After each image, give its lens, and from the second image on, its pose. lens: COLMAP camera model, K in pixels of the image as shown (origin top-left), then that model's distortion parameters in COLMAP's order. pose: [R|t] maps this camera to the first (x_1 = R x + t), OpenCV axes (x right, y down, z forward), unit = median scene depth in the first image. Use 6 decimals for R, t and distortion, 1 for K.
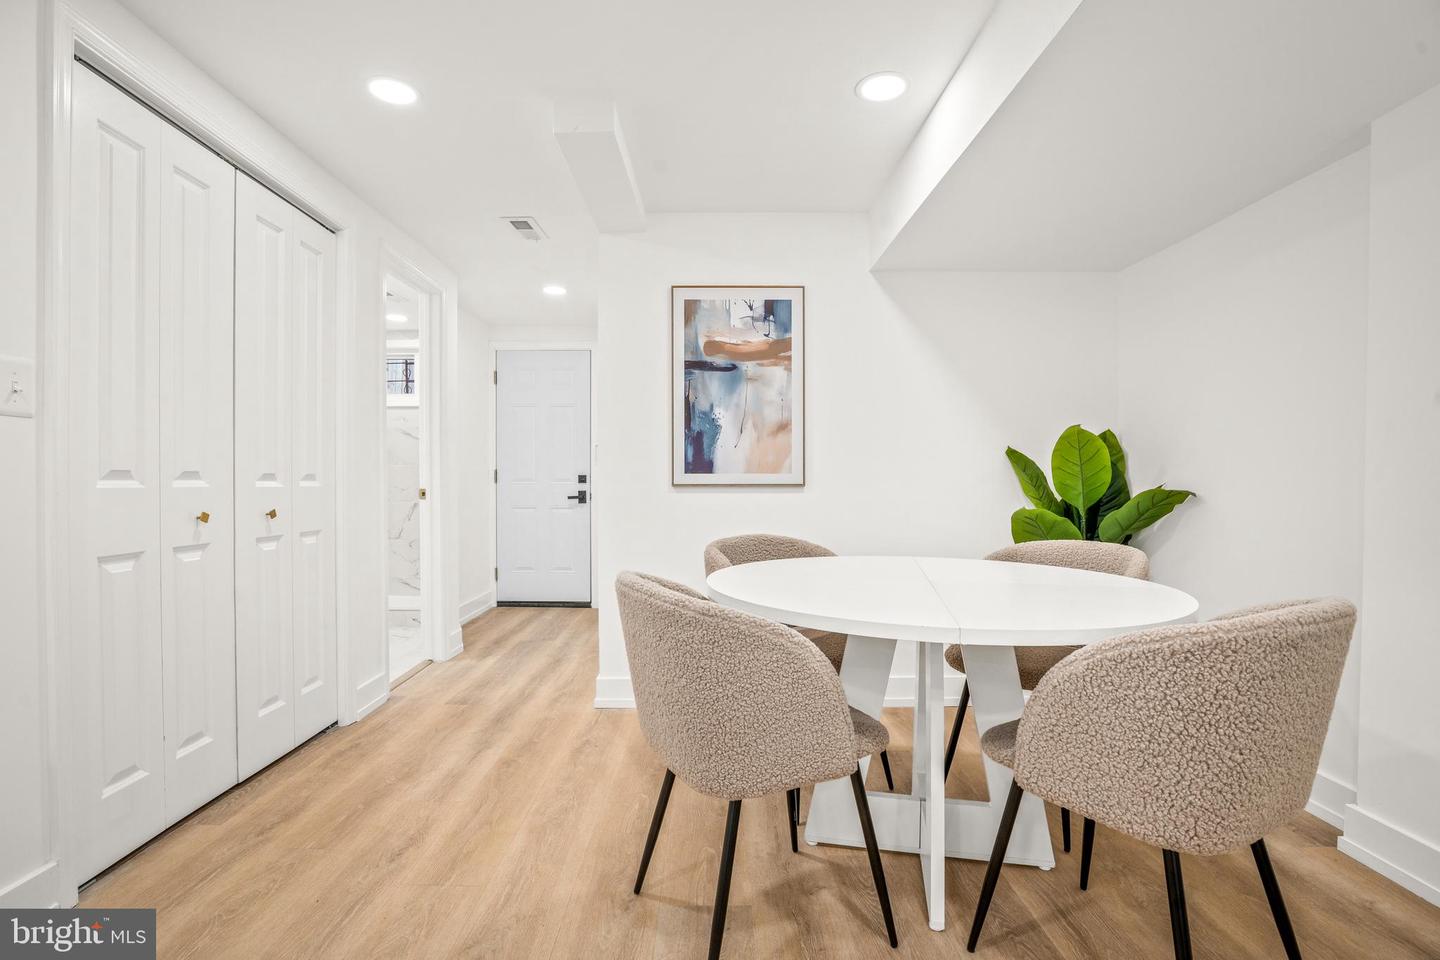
lens RADIAL K [[662.4, 0, 729.1], [0, 662.4, 481.6], [0, 0, 1]] dist [-0.016870, 0.001036]
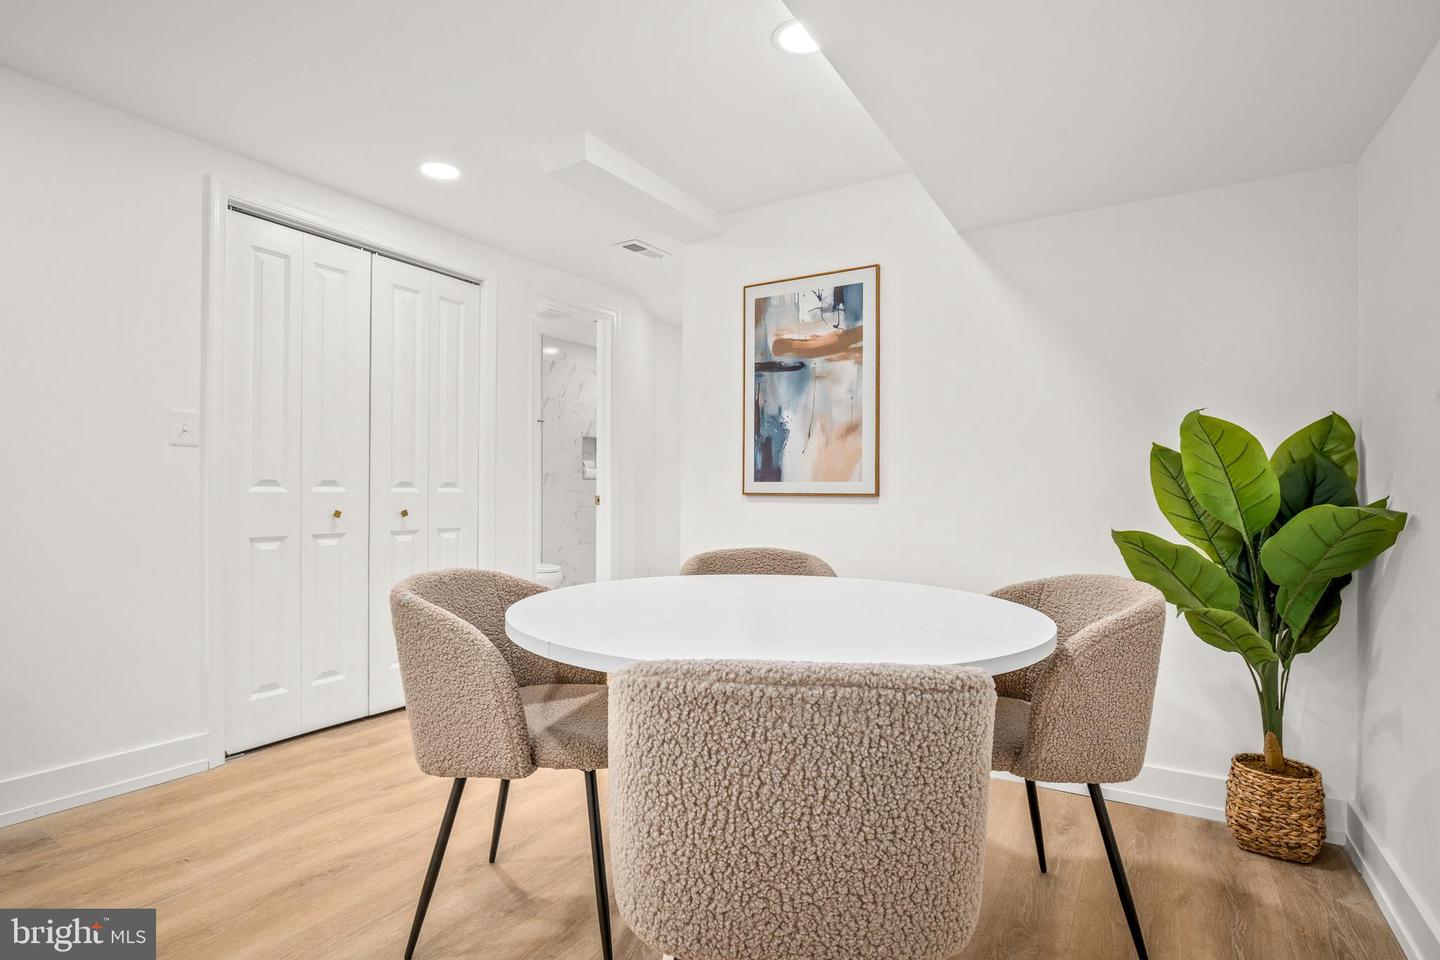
lens RADIAL K [[728.7, 0, 710.1], [0, 728.7, 484.7], [0, 0, 1]] dist [-0.003516, -0.000802]
pose [[0.846045, 0.001578, -0.533109, 0.436635], [-0.005757, 0.999964, -0.006177, -0.001059], [0.533081, 0.008295, 0.846024, 0.081811]]
